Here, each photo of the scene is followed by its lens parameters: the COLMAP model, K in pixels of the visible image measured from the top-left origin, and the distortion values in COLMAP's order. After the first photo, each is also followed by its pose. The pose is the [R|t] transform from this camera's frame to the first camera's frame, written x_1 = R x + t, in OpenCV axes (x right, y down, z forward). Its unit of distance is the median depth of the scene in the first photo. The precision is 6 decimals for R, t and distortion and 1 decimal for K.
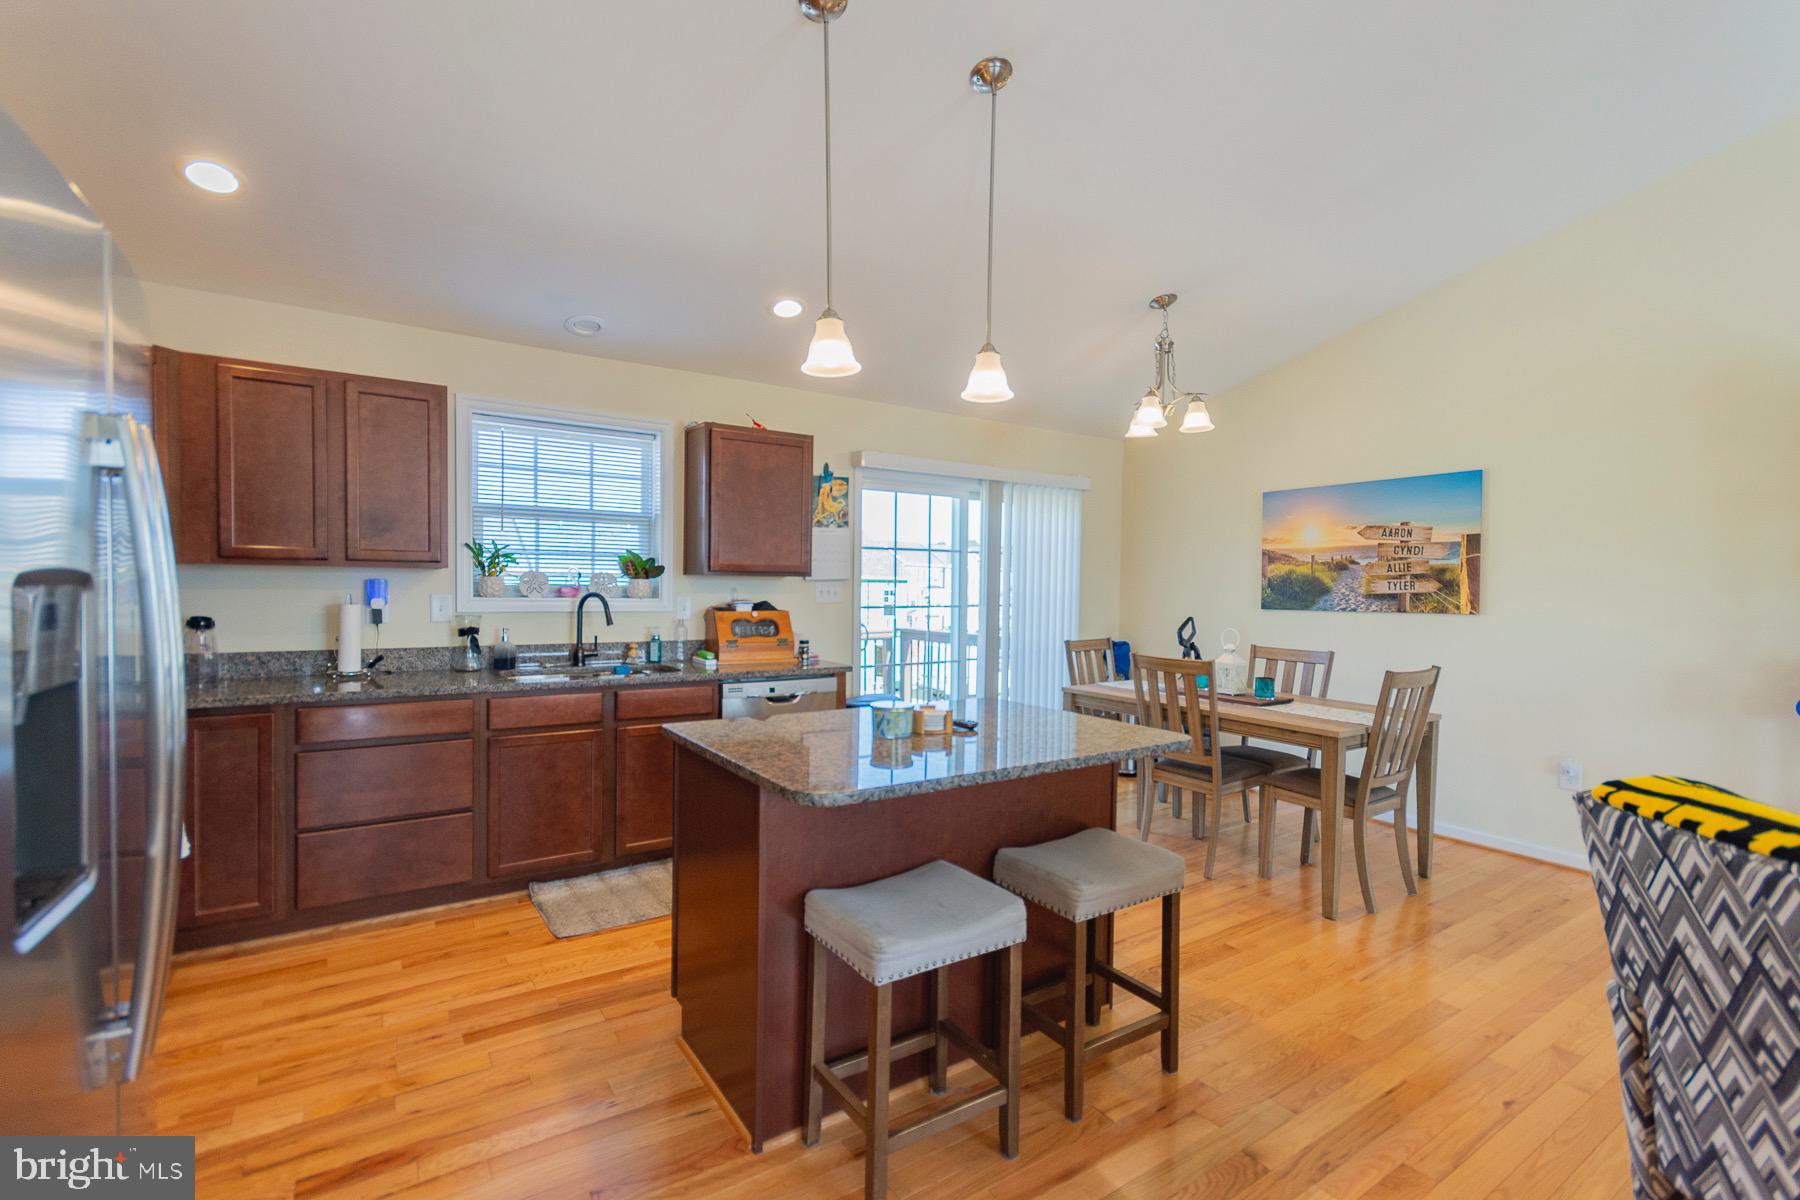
lens RADIAL K [[800.5, 0, 899.5], [0, 800.5, 604.5], [0, 0, 1]] dist [0.008042, 0.000004]
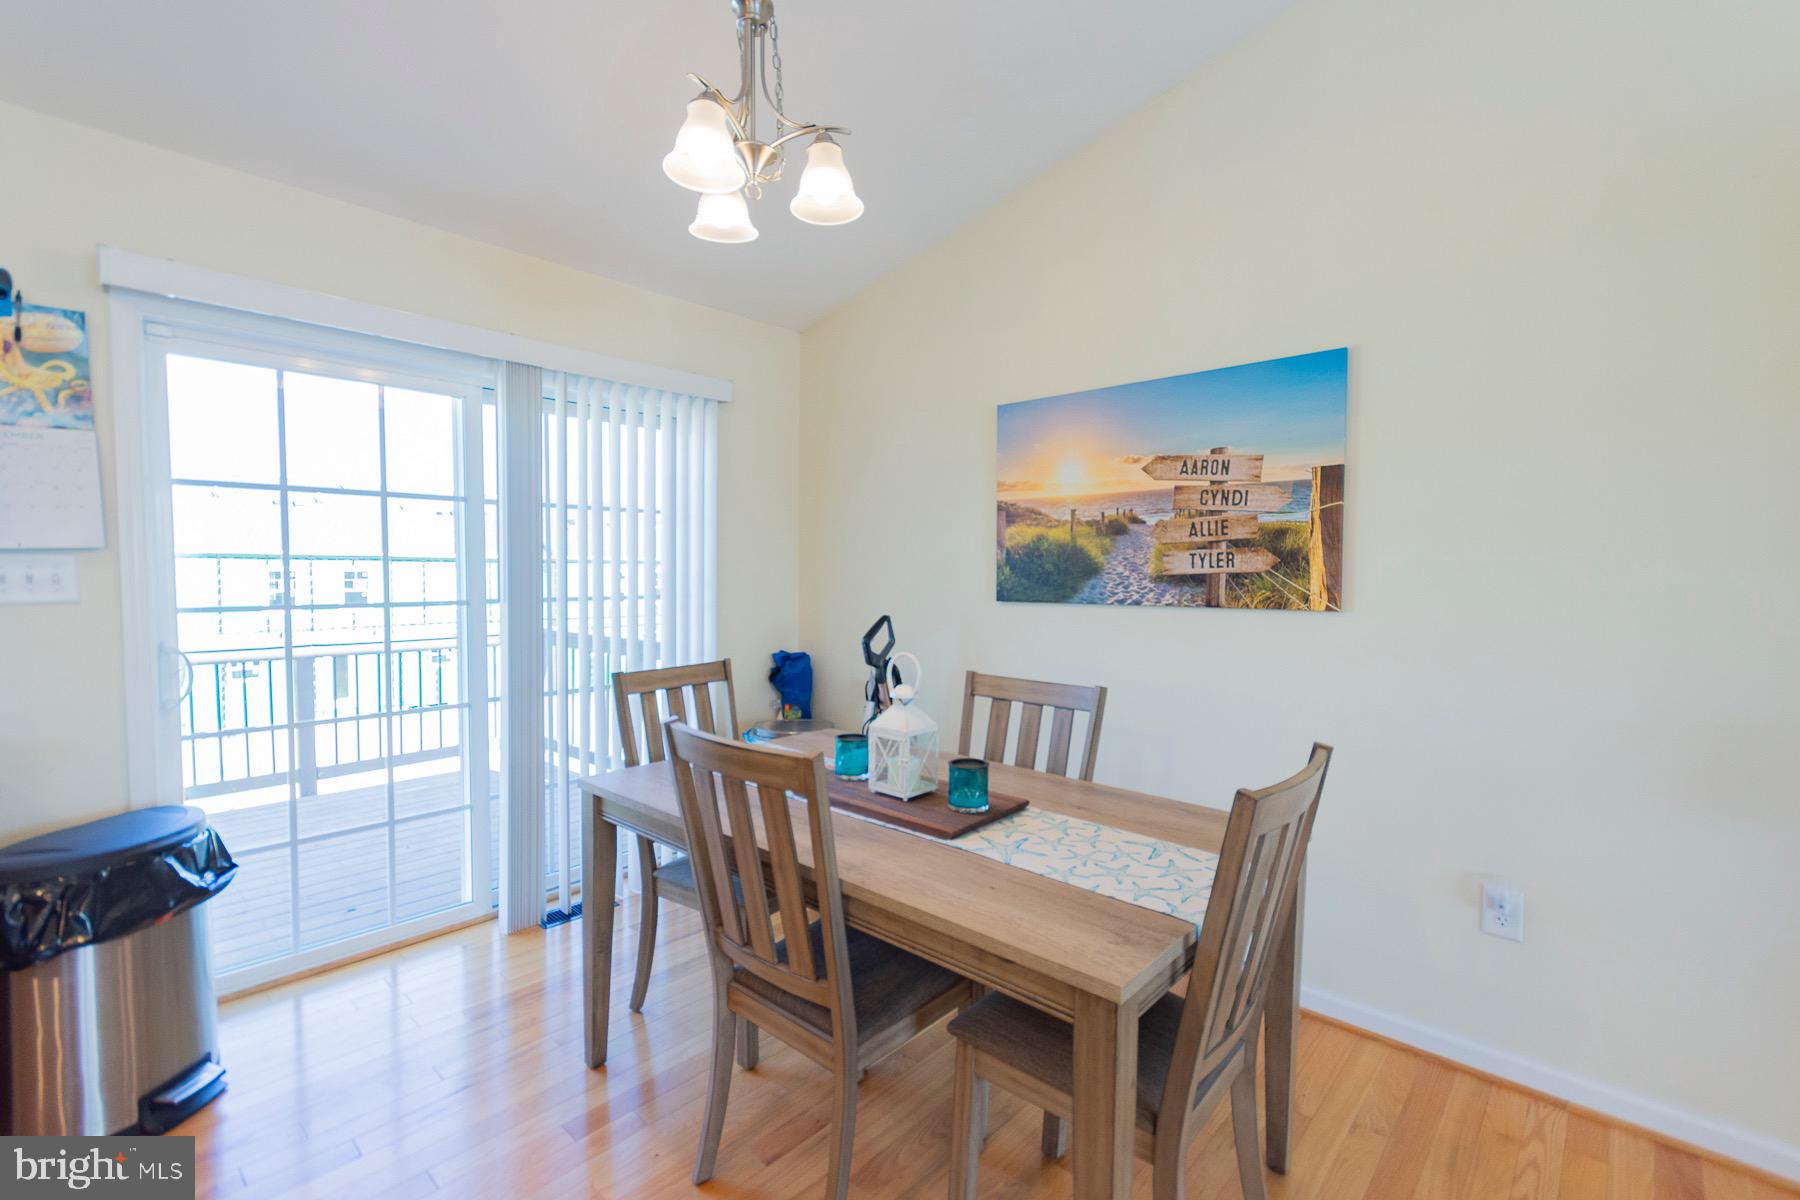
lens RADIAL K [[807.6, 0, 904.5], [0, 807.6, 606.1], [0, 0, 1]] dist [-0.003968, -0.000363]
pose [[0.968345, -0.015813, 0.249116, 0.288838], [0.009959, 0.999644, 0.024741, -0.007750], [-0.249418, -0.021477, 0.968158, 0.533636]]
